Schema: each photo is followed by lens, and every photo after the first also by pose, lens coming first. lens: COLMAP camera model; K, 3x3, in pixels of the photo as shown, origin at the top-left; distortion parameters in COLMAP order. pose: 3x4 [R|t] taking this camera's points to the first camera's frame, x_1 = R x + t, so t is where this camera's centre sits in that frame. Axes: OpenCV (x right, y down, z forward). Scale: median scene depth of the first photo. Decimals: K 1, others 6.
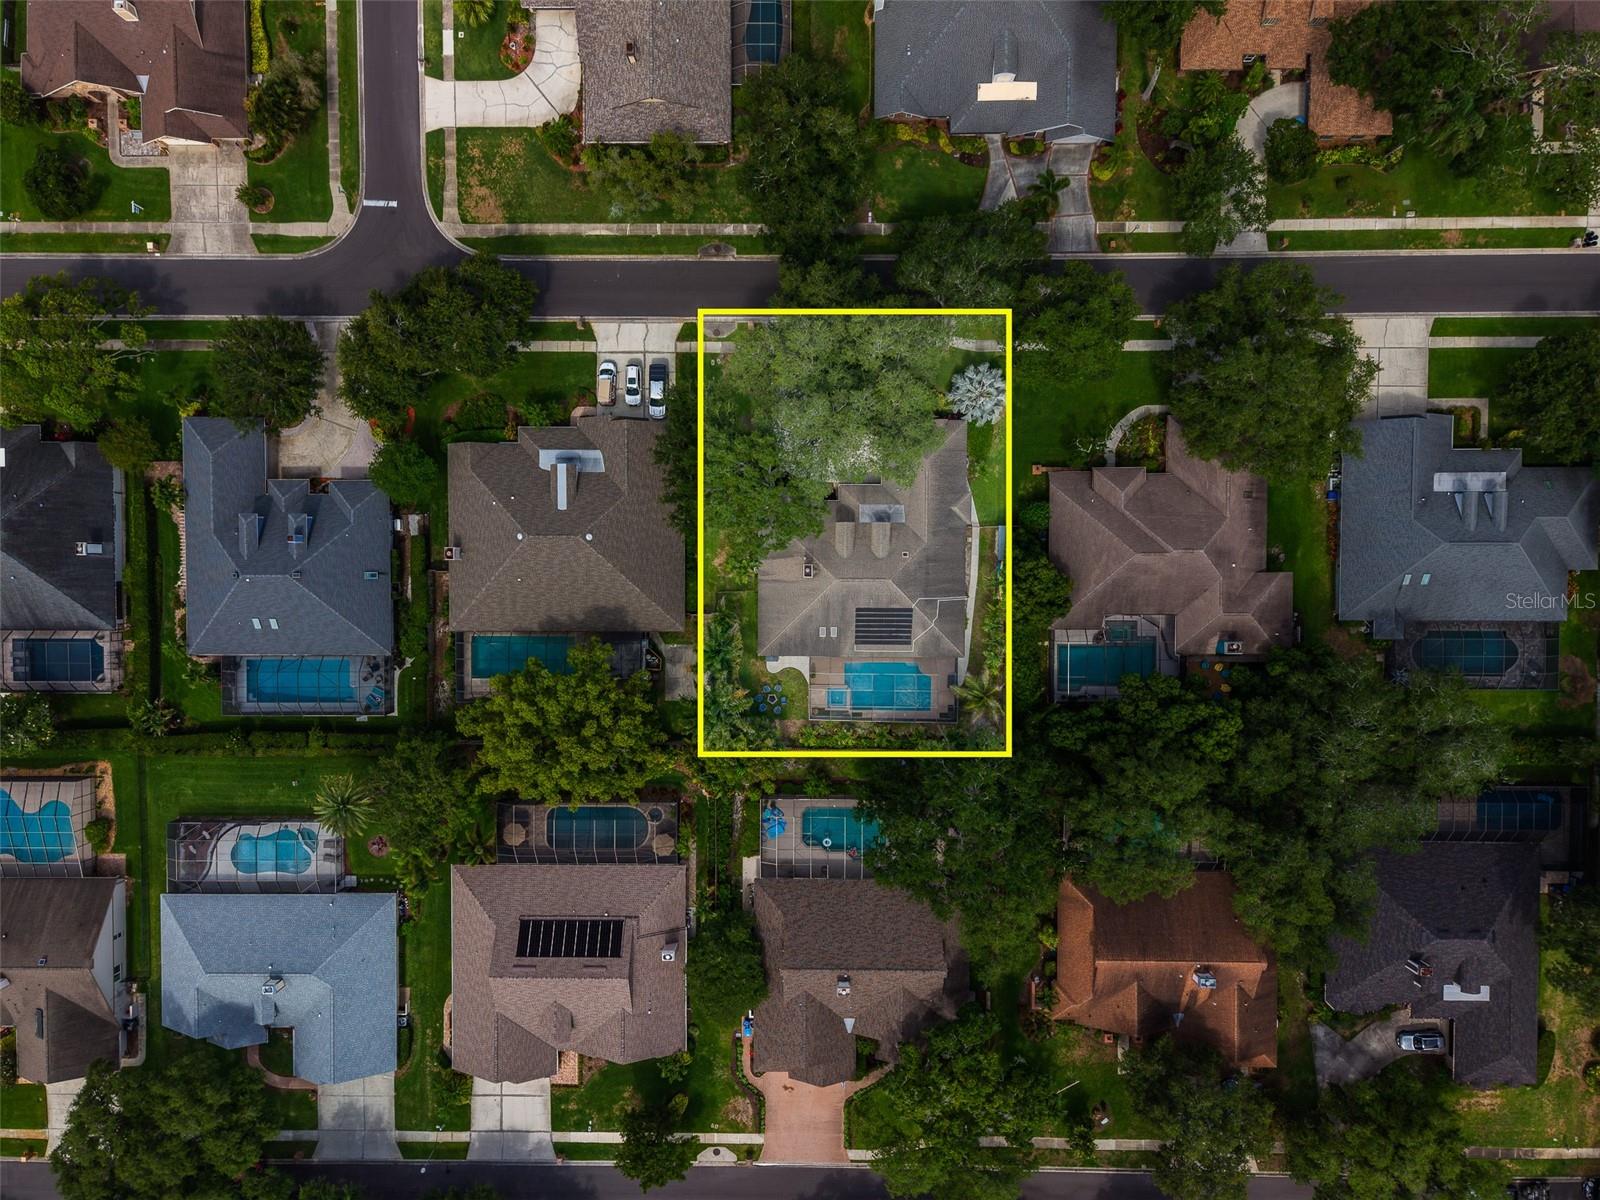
lens RADIAL K [[1110.3, 0, 797.5], [0, 1110.3, 602.2], [0, 0, 1]] dist [0.000539, 0.000297]
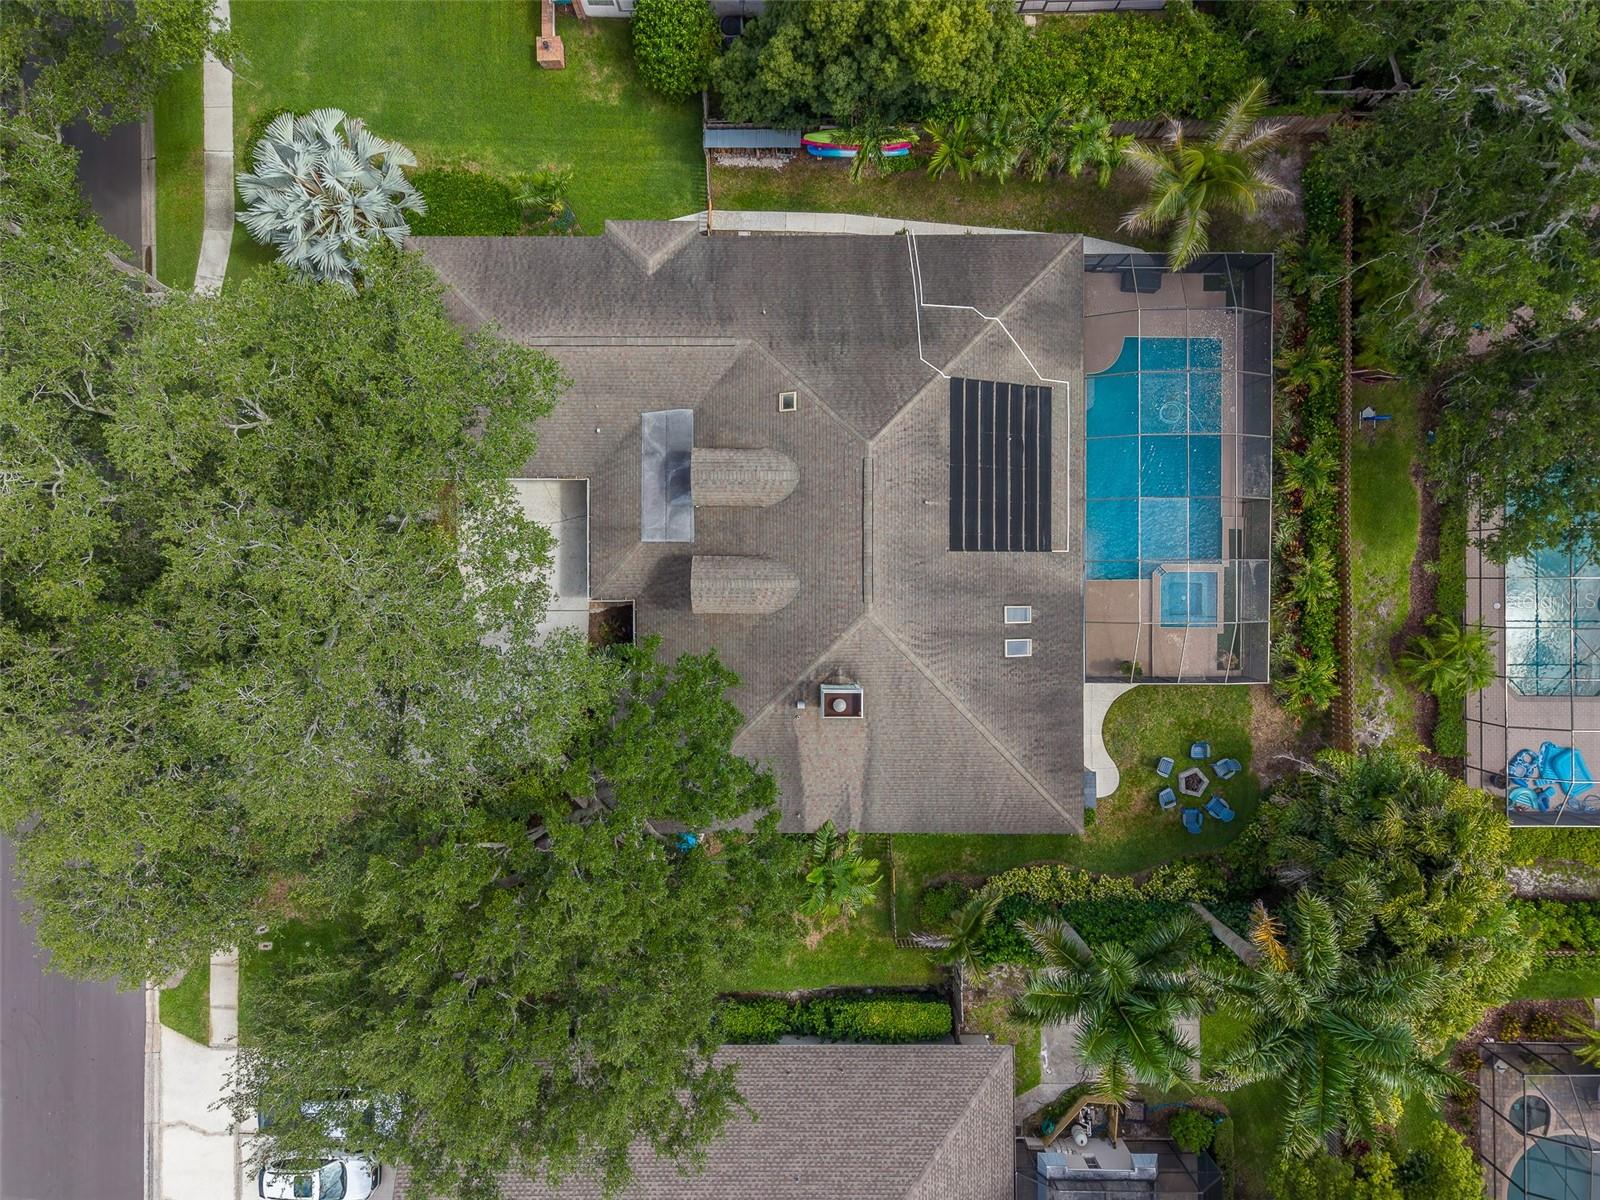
lens RADIAL K [[1110.3, 0, 798.5], [0, 1110.3, 597.9], [0, 0, 1]] dist [0.000539, 0.000297]
pose [[-0.006042, -0.999980, -0.001827, 0.038753], [0.999526, -0.005984, -0.030212, -0.029406], [0.030201, -0.002009, 0.999542, 0.658602]]
